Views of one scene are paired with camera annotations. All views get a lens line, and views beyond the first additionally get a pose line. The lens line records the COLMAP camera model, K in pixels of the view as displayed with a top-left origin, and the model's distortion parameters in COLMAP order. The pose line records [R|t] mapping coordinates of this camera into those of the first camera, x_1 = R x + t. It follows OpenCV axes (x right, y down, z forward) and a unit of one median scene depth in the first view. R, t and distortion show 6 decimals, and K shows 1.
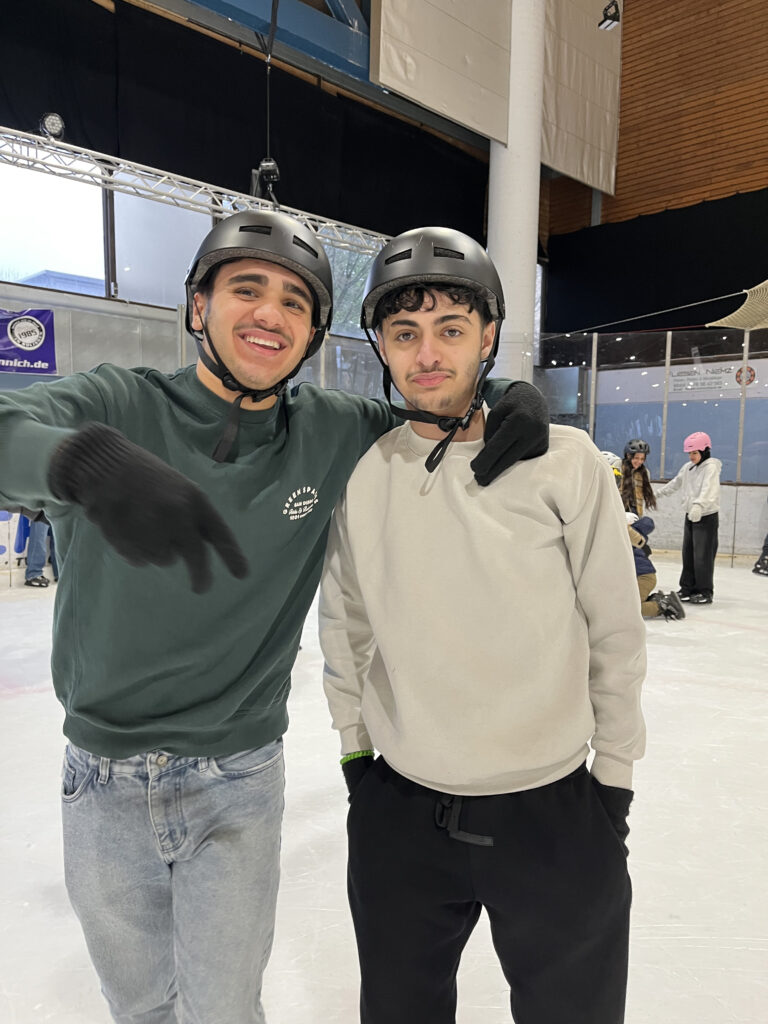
lens RADIAL K [[763.0, 0, 390.2], [0, 763.0, 510.5], [0, 0, 1]] dist [0.094857, -0.127593]
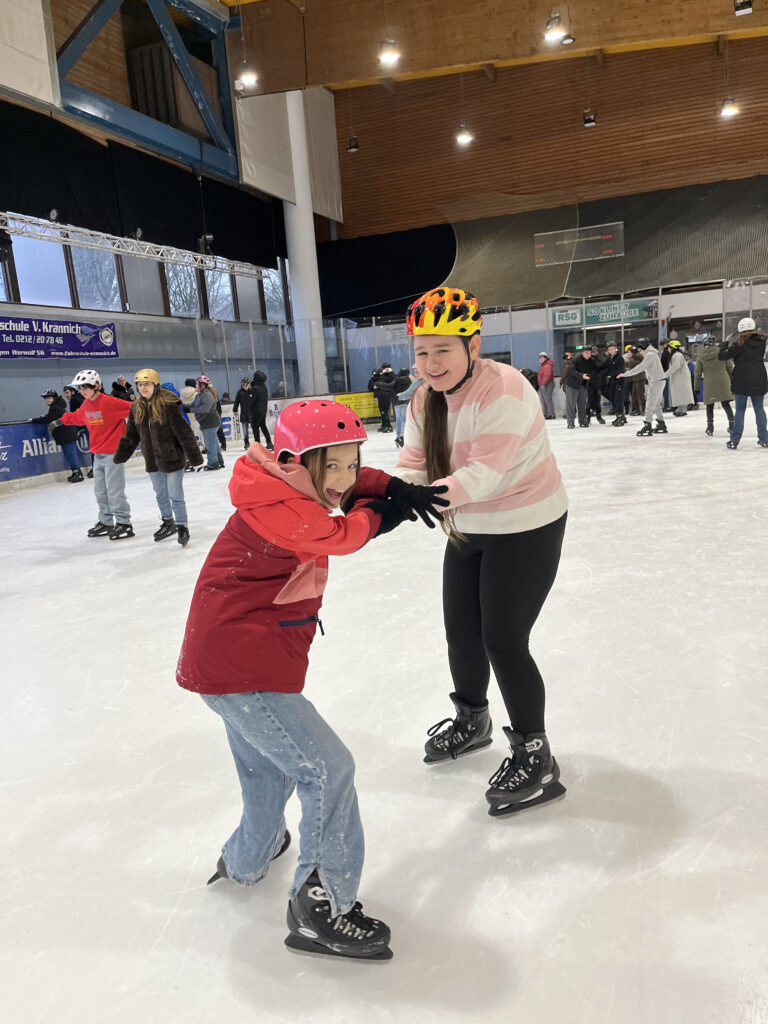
lens RADIAL K [[763.0, 0, 390.2], [0, 763.0, 510.5], [0, 0, 1]] dist [0.094857, -0.127593]
pose [[0.897205, -0.159840, 0.411672, -0.510730], [0.126639, 0.986172, 0.106901, 0.052259], [-0.423066, -0.043778, 0.905041, -0.730869]]
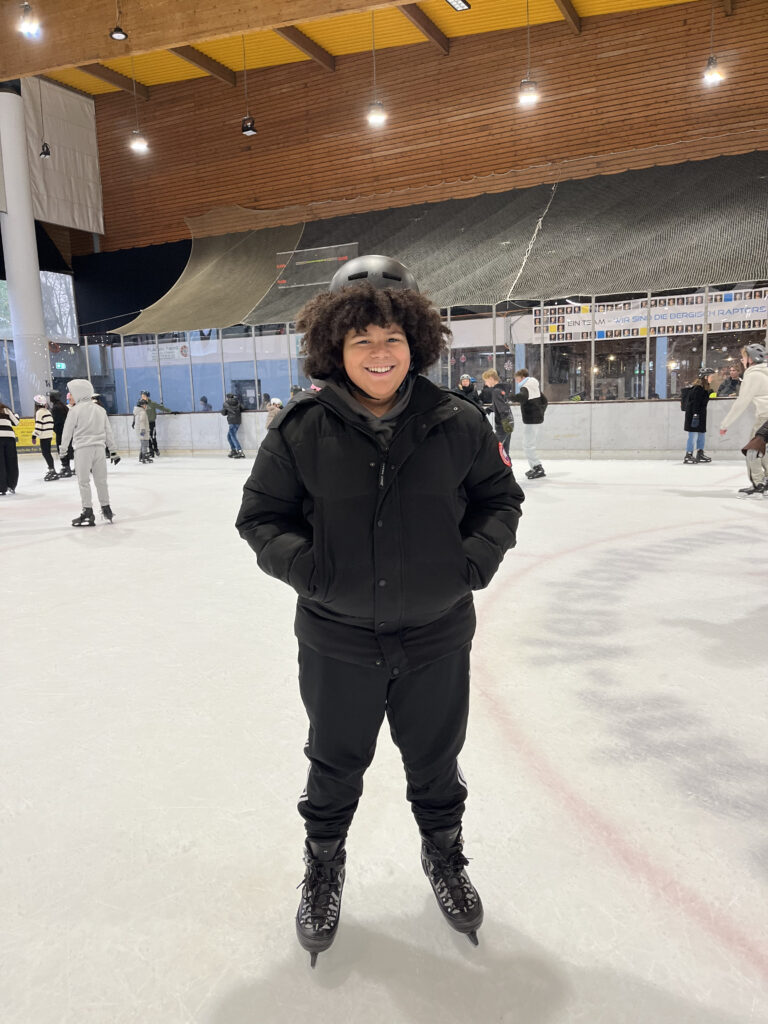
lens RADIAL K [[763.0, 0, 390.2], [0, 763.0, 510.5], [0, 0, 1]] dist [0.094857, -0.127593]
pose [[0.938132, -0.102502, 0.330759, 0.320678], [0.079608, 0.993442, 0.082075, 0.082008], [-0.337002, -0.050666, 0.940140, -0.876980]]
